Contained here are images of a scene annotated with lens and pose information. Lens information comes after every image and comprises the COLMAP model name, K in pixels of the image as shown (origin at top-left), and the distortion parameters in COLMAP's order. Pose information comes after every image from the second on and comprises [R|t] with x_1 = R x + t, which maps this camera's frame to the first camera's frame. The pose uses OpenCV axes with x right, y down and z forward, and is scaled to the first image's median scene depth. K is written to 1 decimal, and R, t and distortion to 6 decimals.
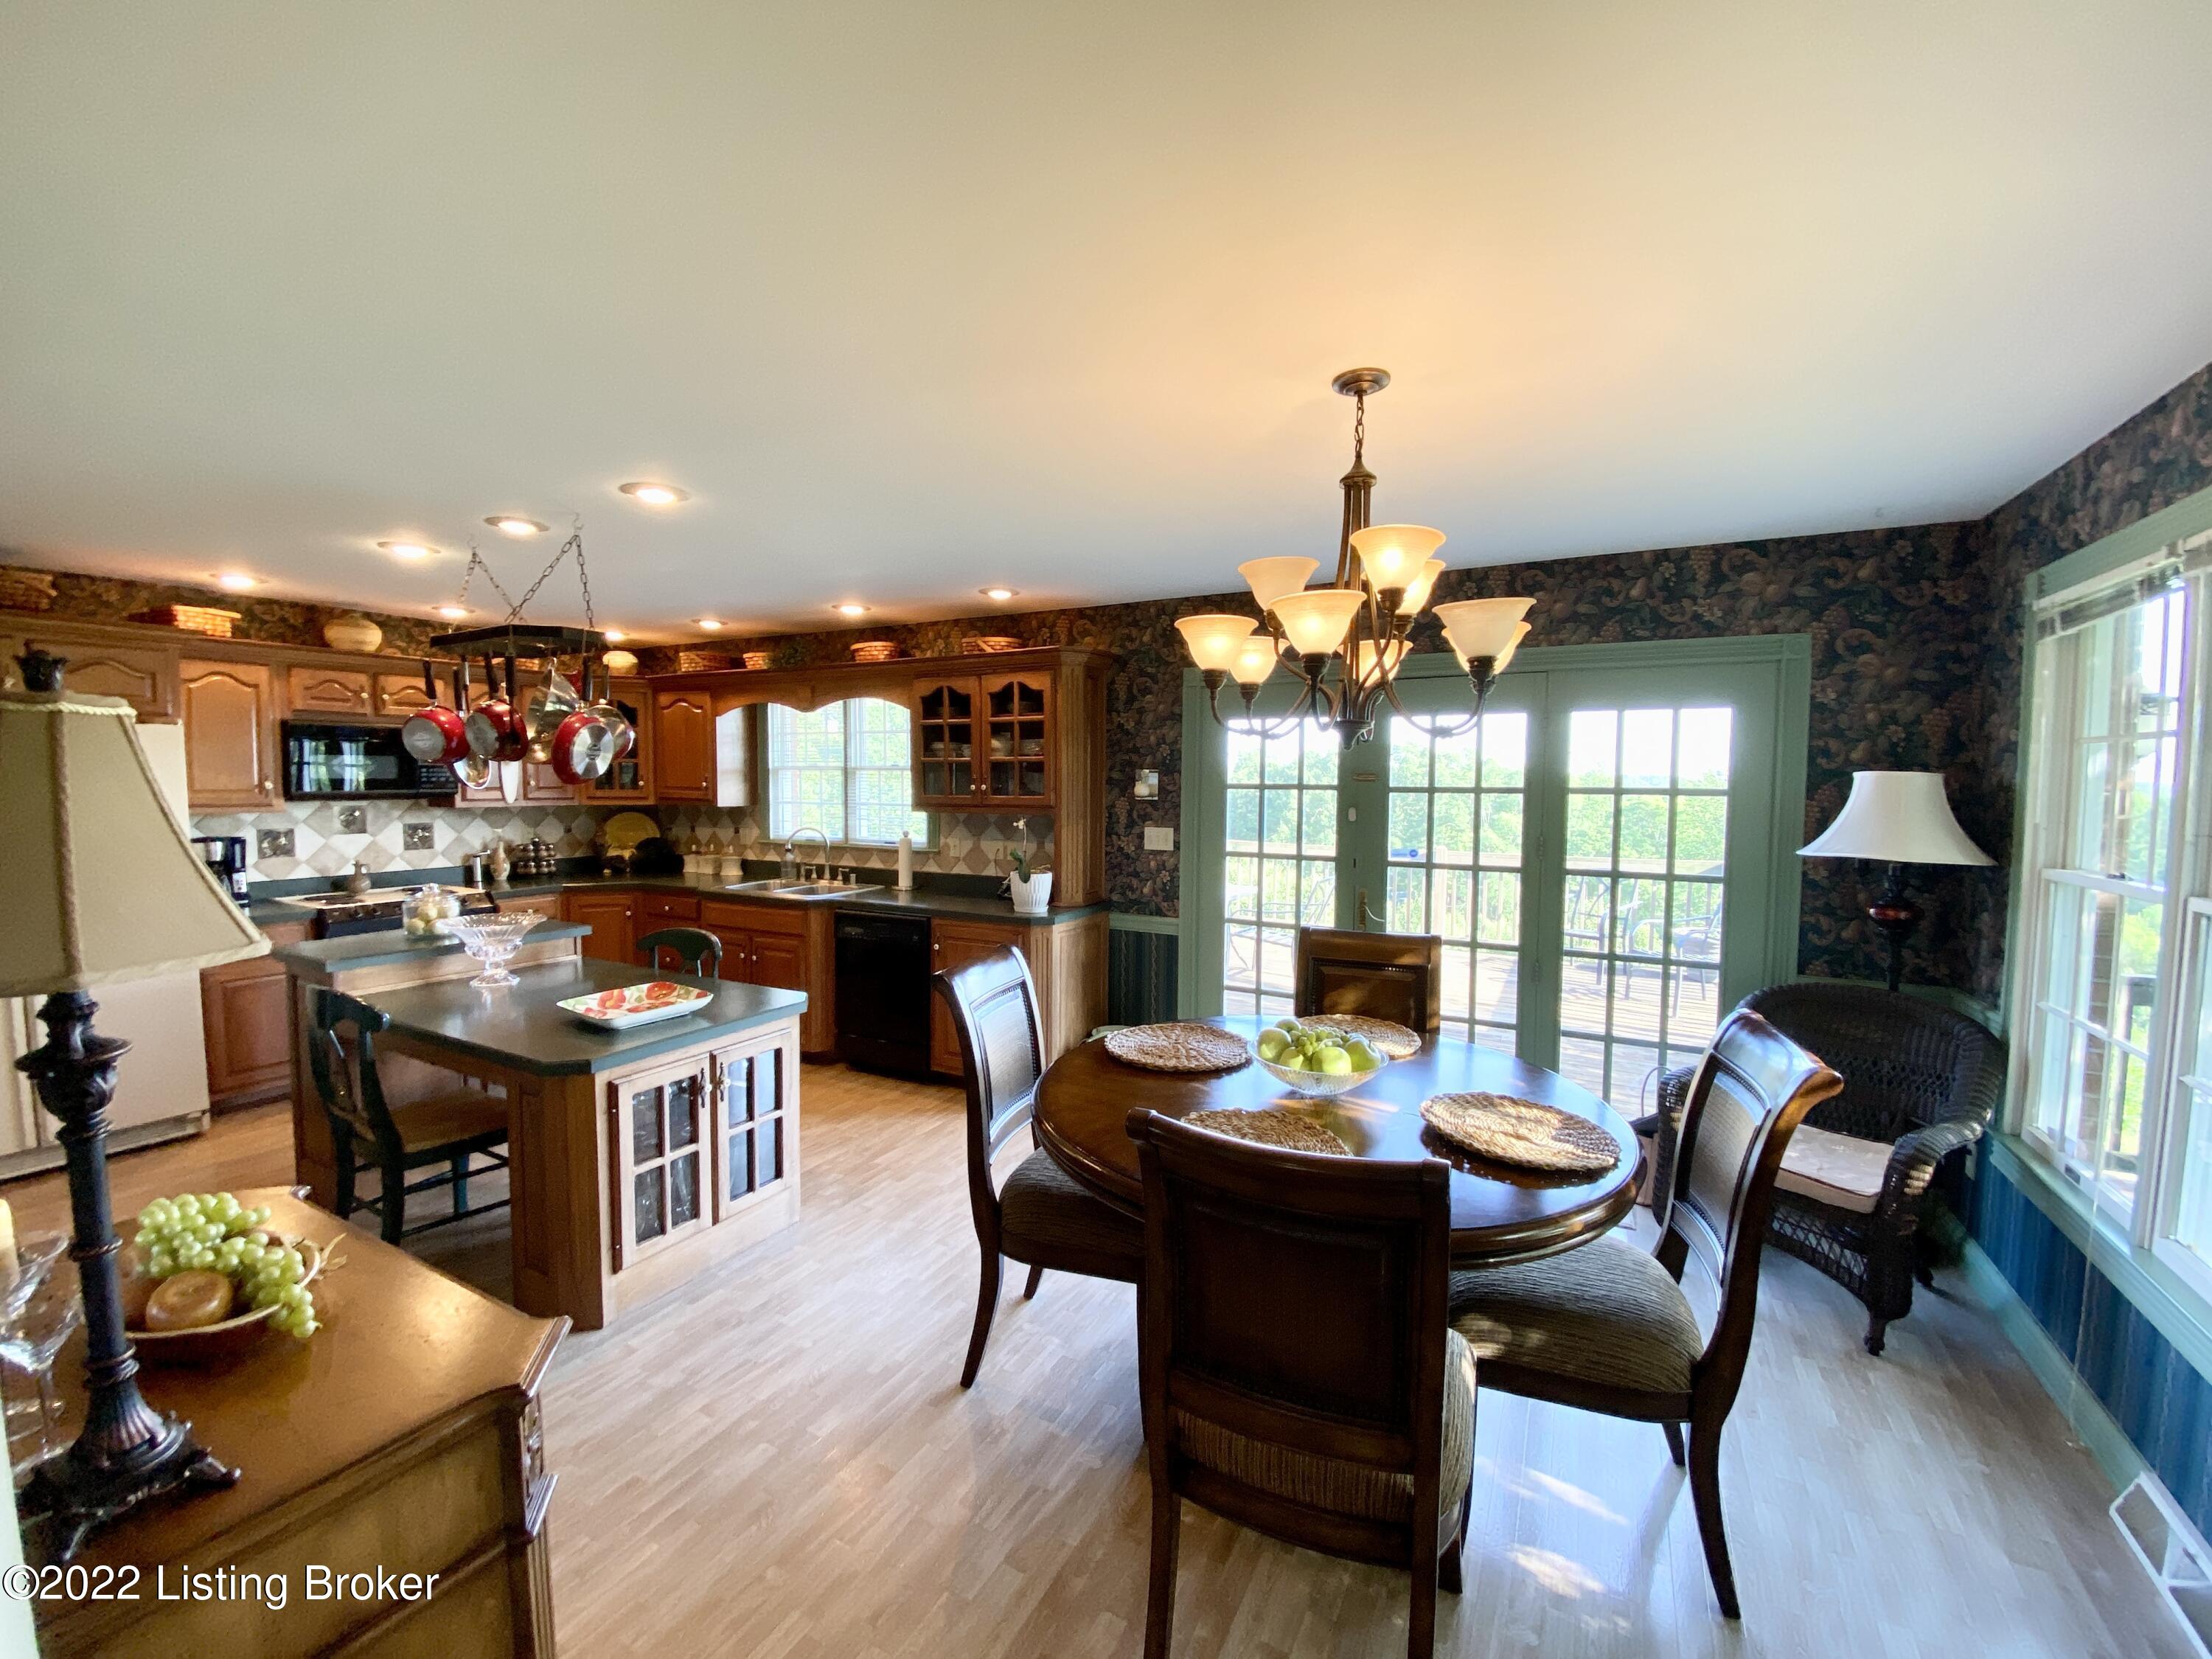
lens RADIAL K [[875.1, 0, 1098.9], [0, 875.1, 831.8], [0, 0, 1]] dist [0.025855, -0.014251]
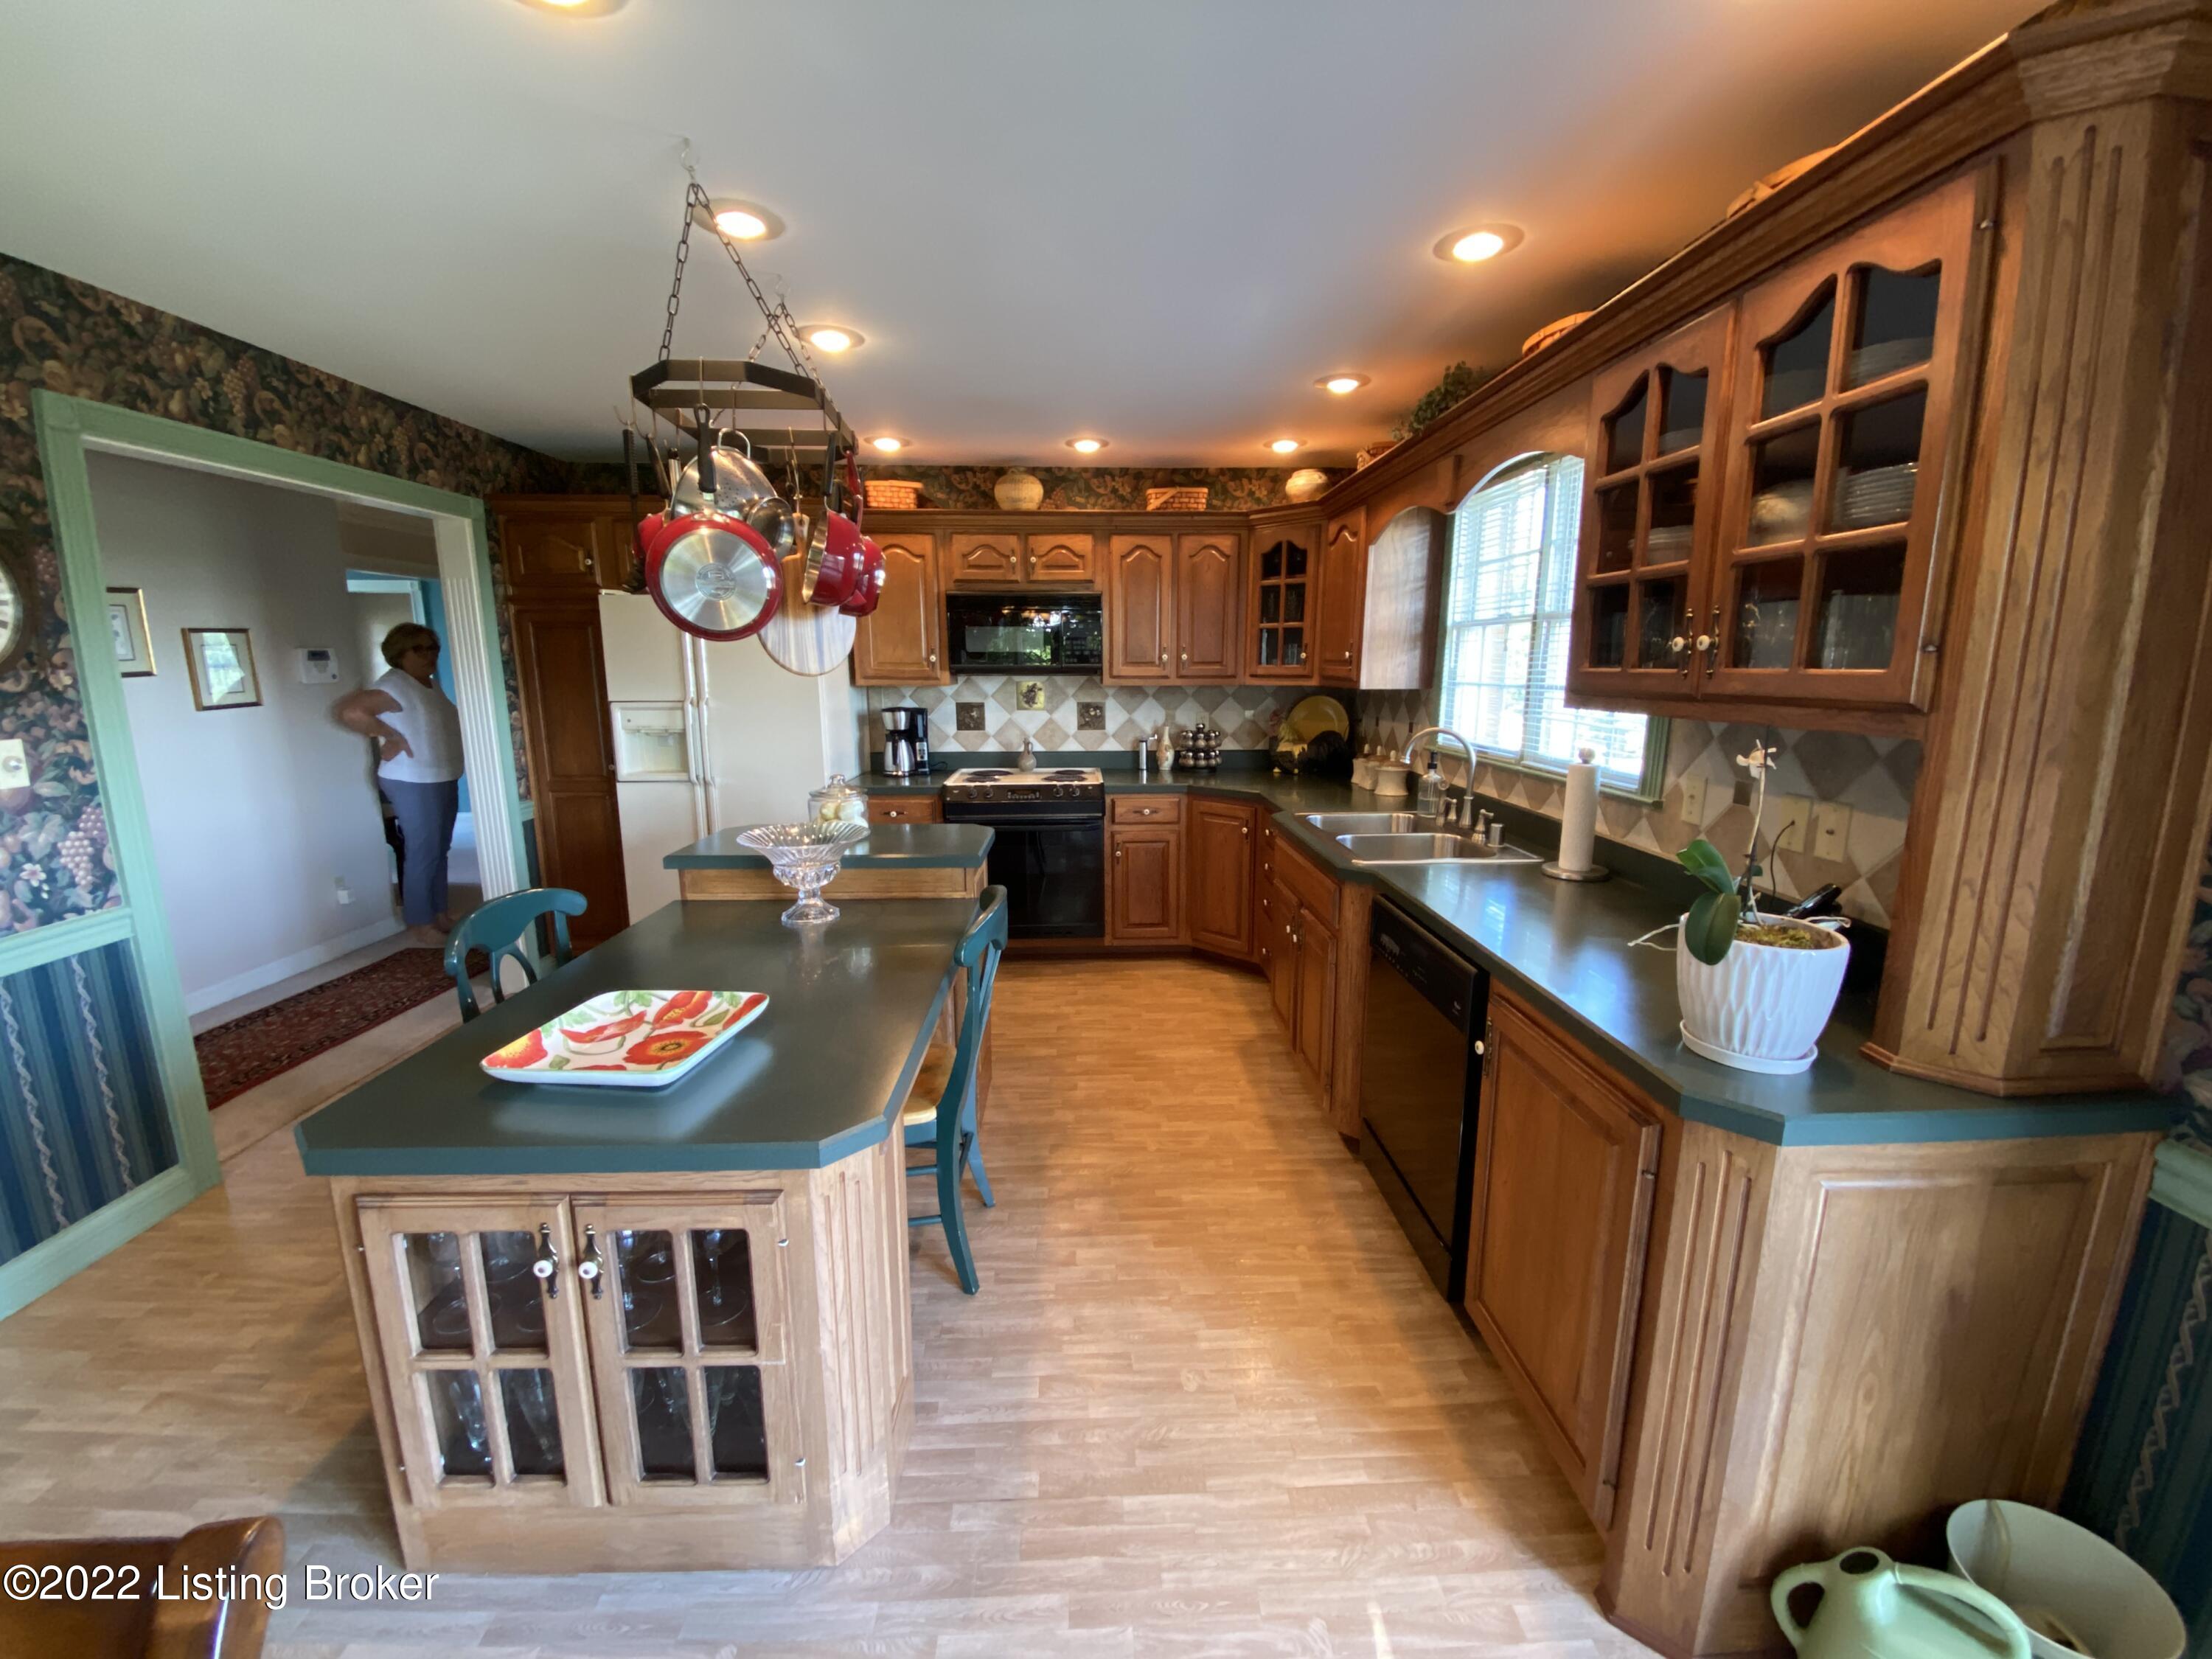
lens RADIAL K [[897.9, 0, 1106.0], [0, 897.9, 829.5], [0, 0, 1]] dist [0.029872, -0.022900]
pose [[0.513525, 0.151364, -0.844619, 0.058329], [-0.047016, 0.987803, 0.148439, -0.019906], [0.856786, -0.036517, 0.514378, 0.606342]]
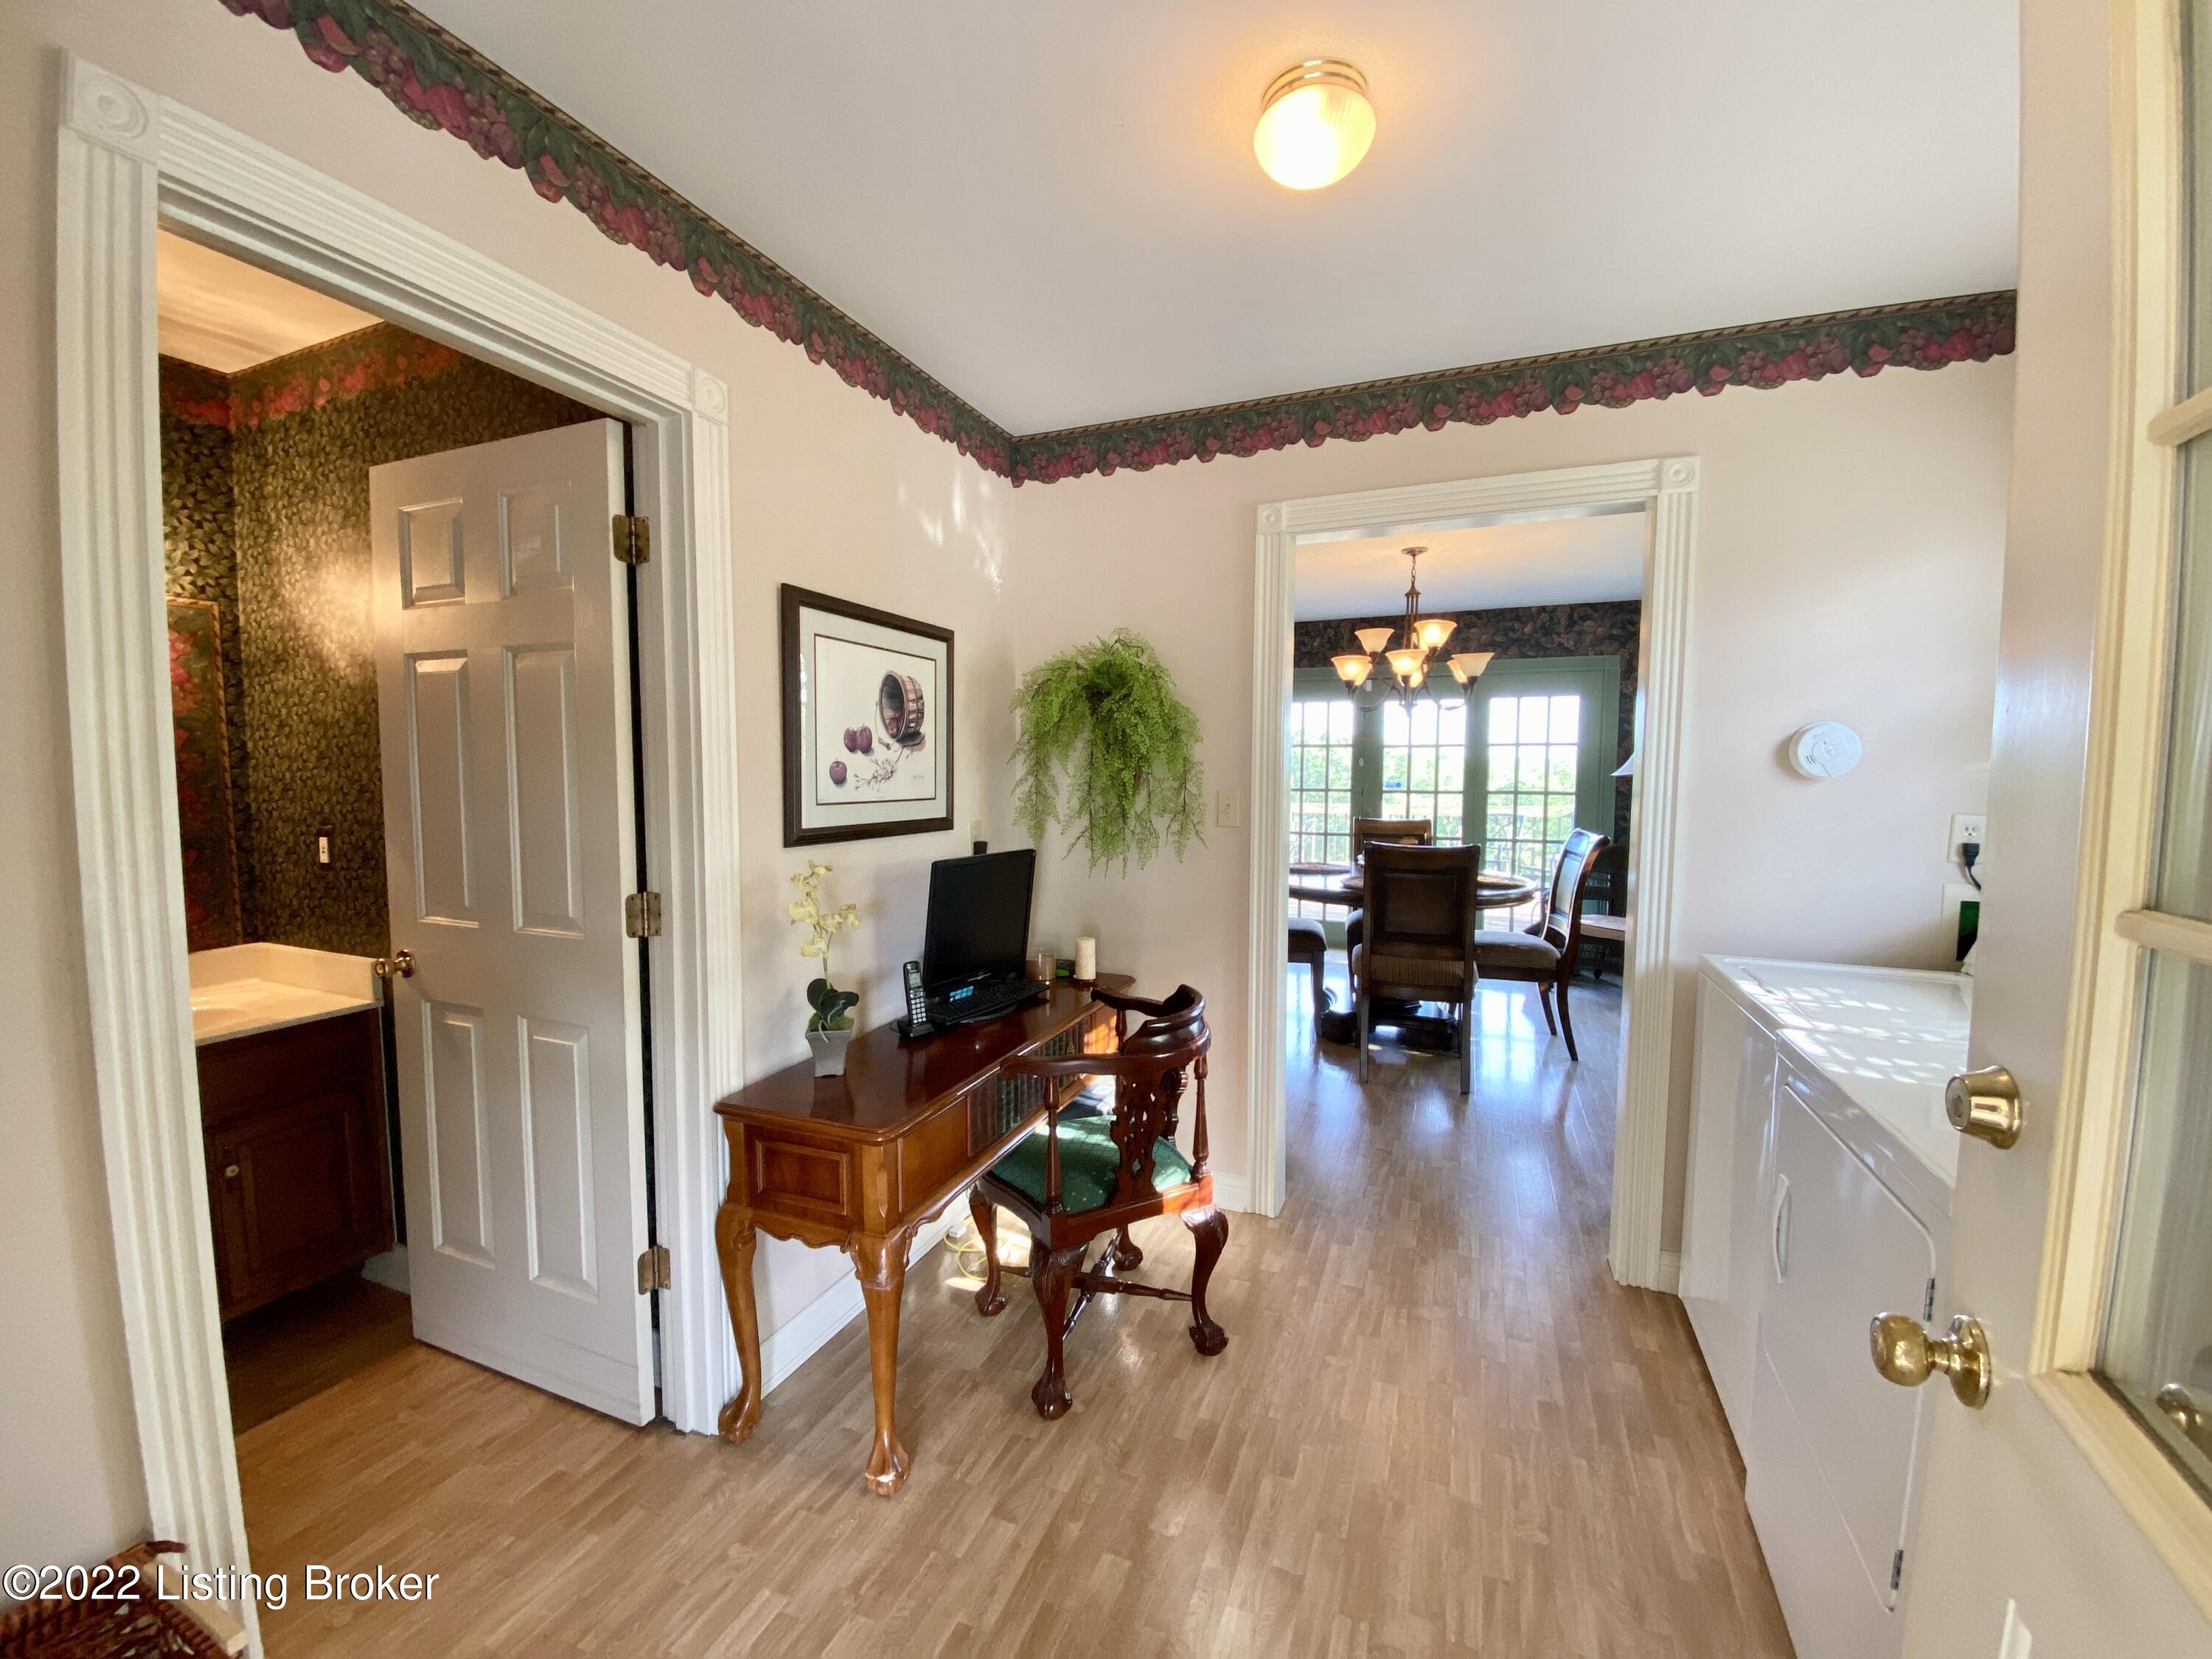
lens RADIAL K [[897.9, 0, 1106.0], [0, 897.9, 829.5], [0, 0, 1]] dist [0.029872, -0.022900]
pose [[0.994169, -0.006755, 0.107626, -0.319013], [0.006524, 0.999976, 0.002498, 0.086486], [-0.107640, -0.001781, 0.994188, -0.528650]]
